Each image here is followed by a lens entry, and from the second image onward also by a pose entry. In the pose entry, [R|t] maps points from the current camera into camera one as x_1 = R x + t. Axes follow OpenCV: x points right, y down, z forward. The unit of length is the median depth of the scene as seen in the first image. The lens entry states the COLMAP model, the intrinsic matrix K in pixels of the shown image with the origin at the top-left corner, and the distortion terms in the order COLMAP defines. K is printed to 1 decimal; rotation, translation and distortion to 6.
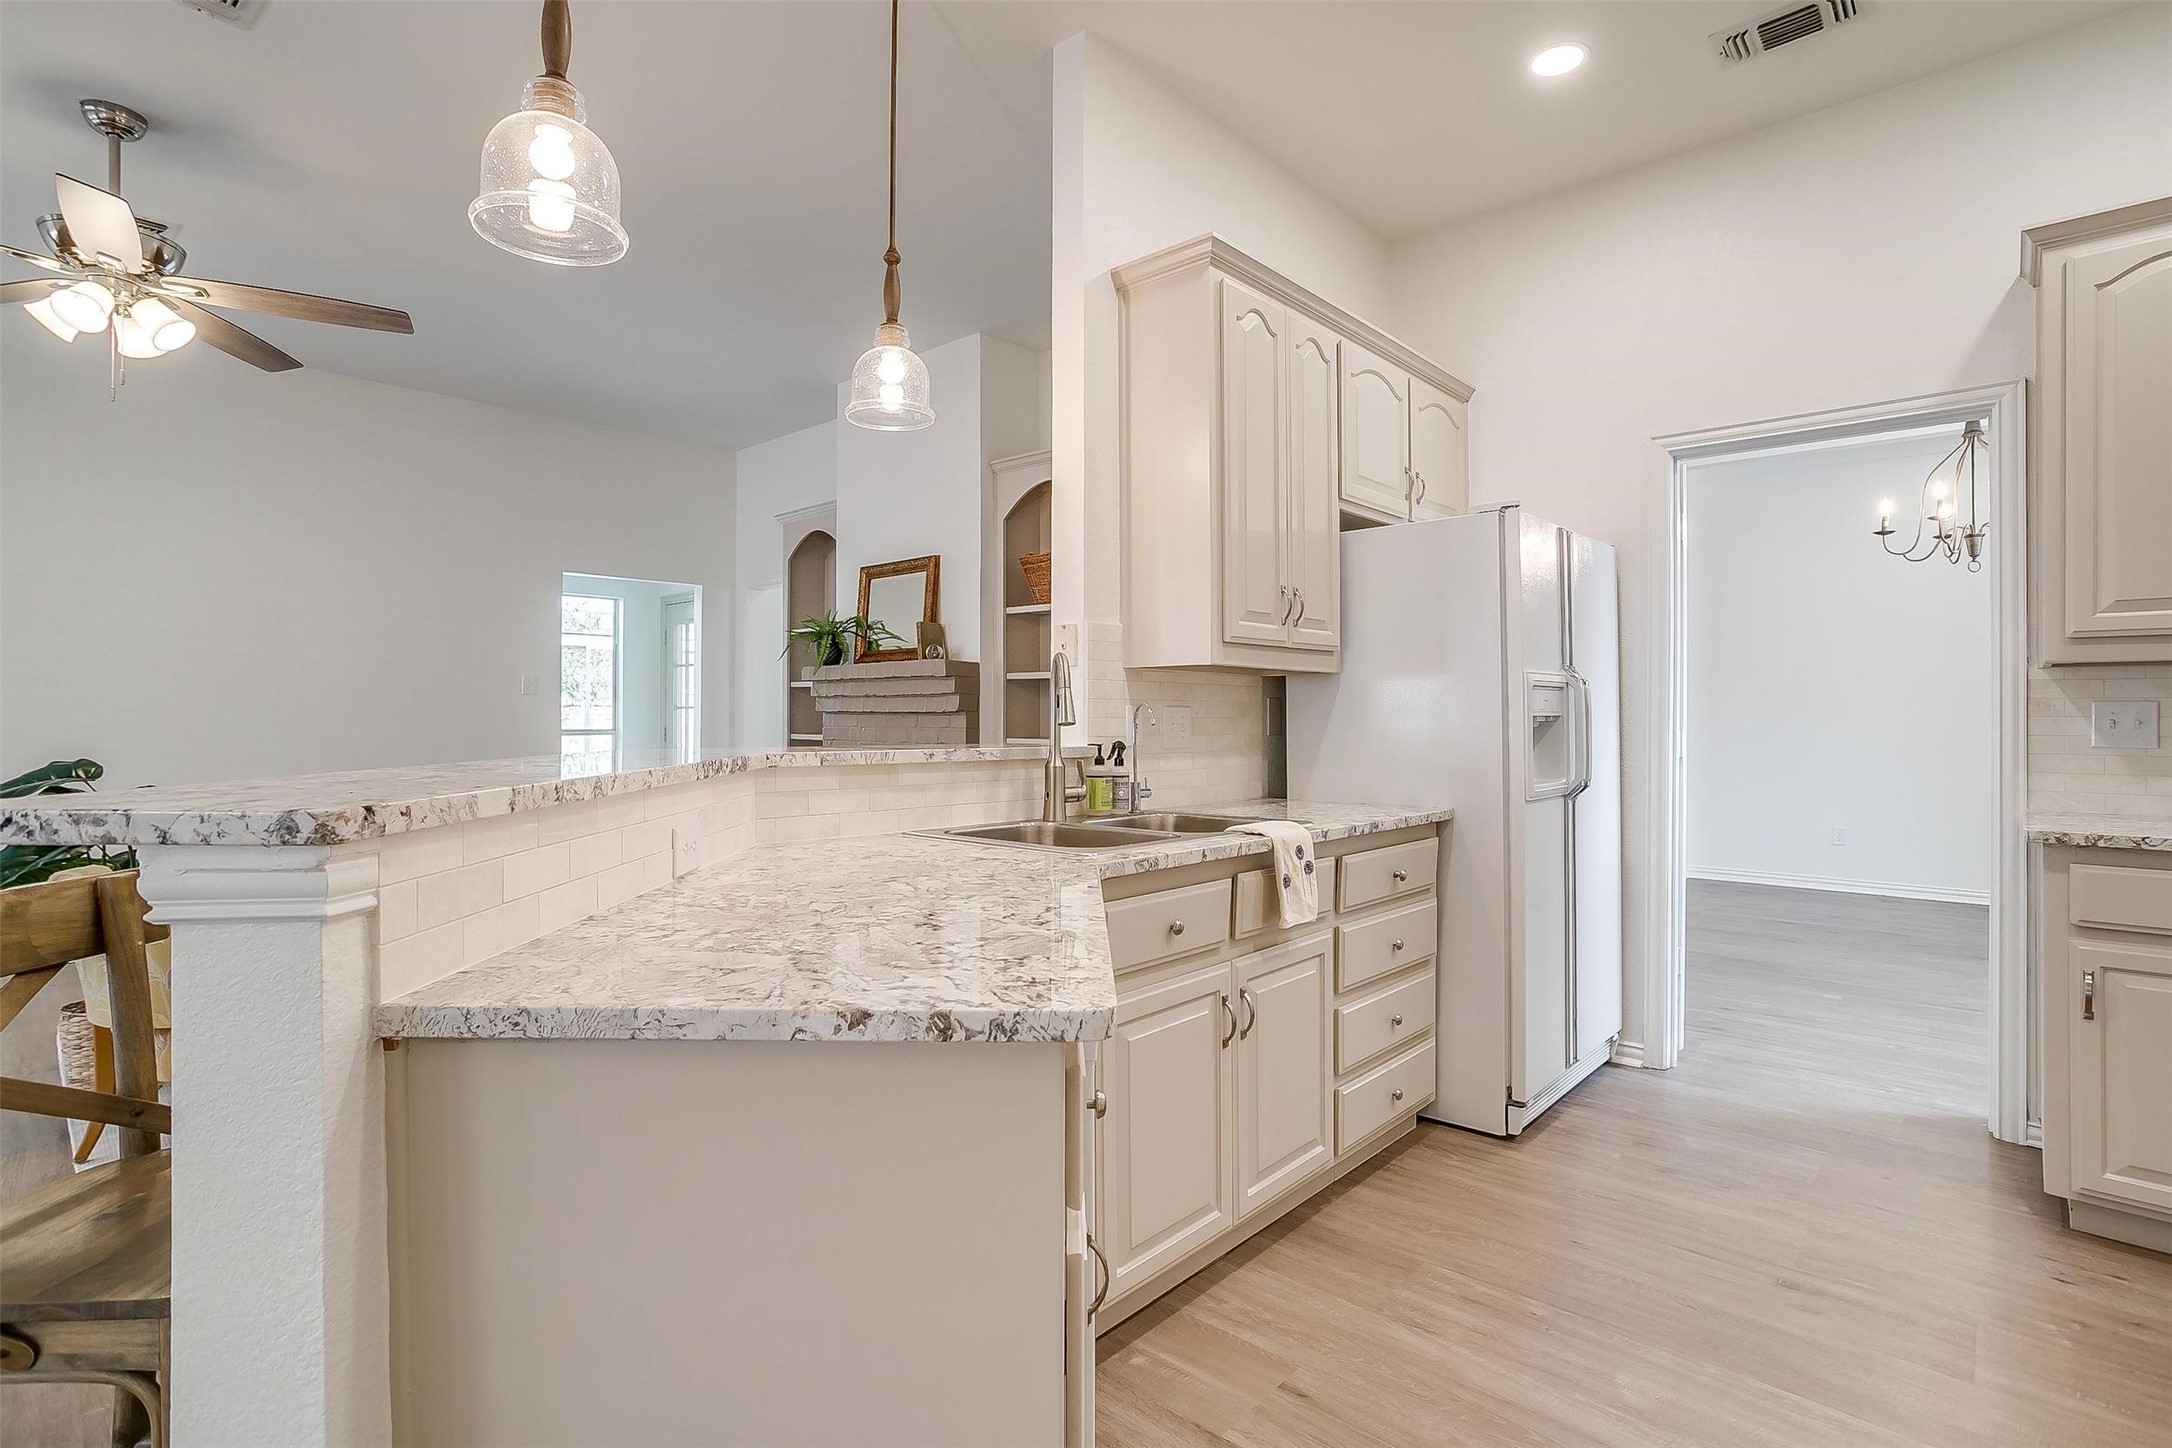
lens RADIAL K [[1069.6, 0, 1078.6], [0, 1069.6, 715.9], [0, 0, 1]] dist [-0.008767, 0.001544]
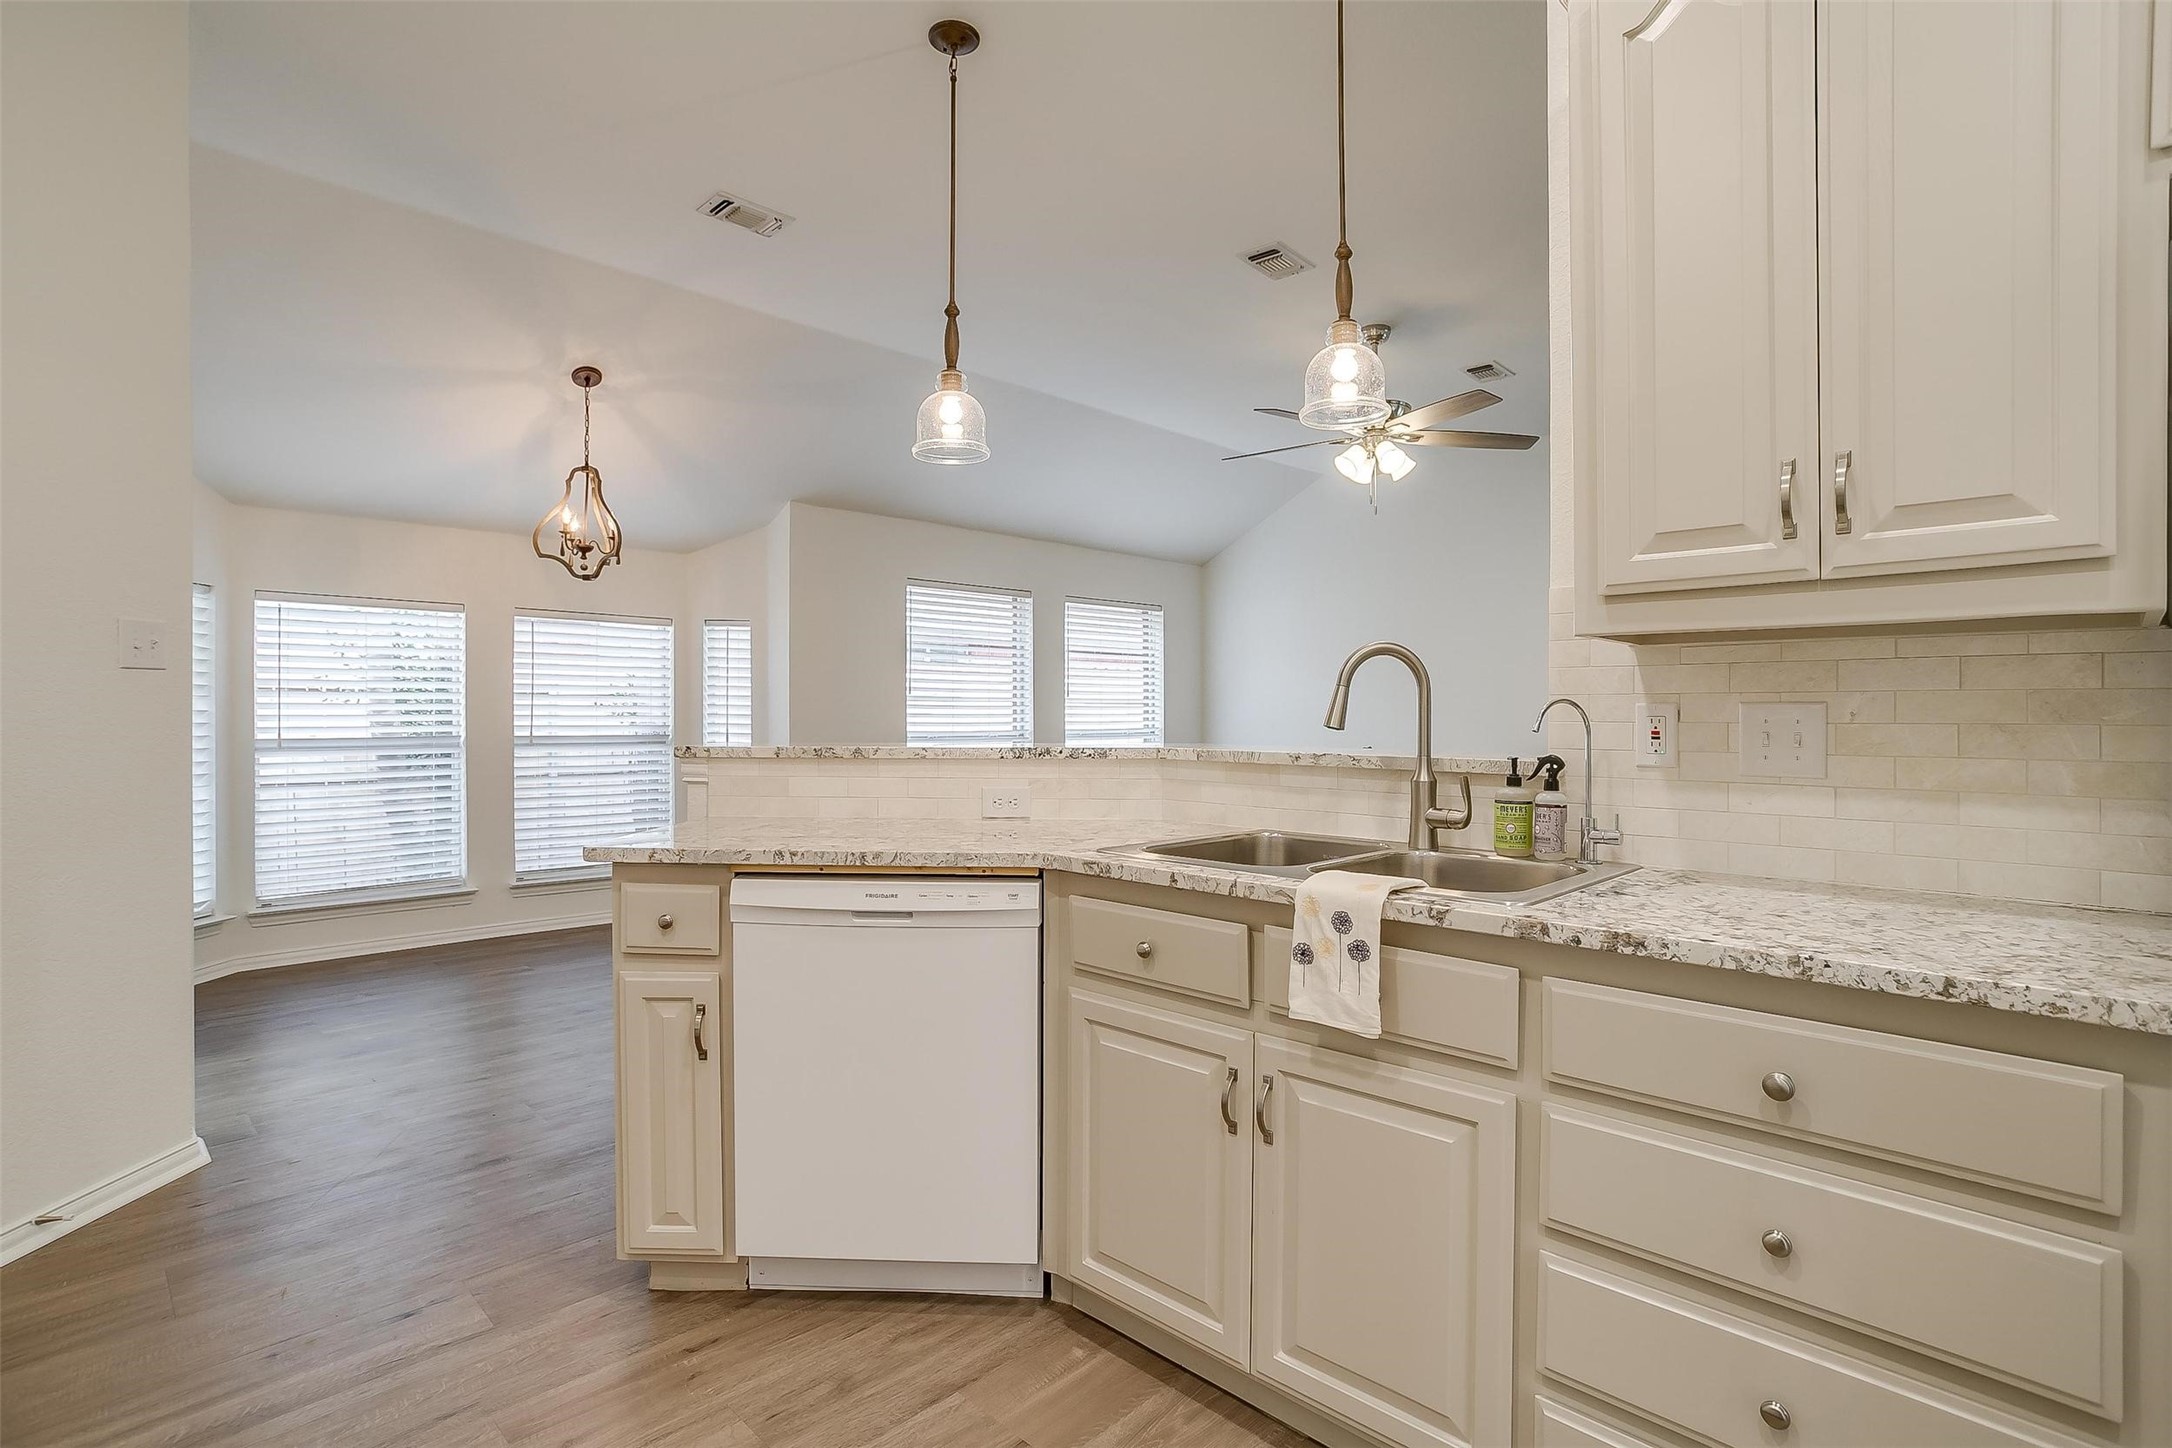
lens RADIAL K [[1069.6, 0, 1087.6], [0, 1069.6, 712.6], [0, 0, 1]] dist [-0.008767, 0.001544]
pose [[-0.045406, -0.003524, -0.998962, 0.881102], [-0.000180, 0.999994, -0.003520, -0.001598], [0.998969, 0.000020, -0.045406, 0.867677]]
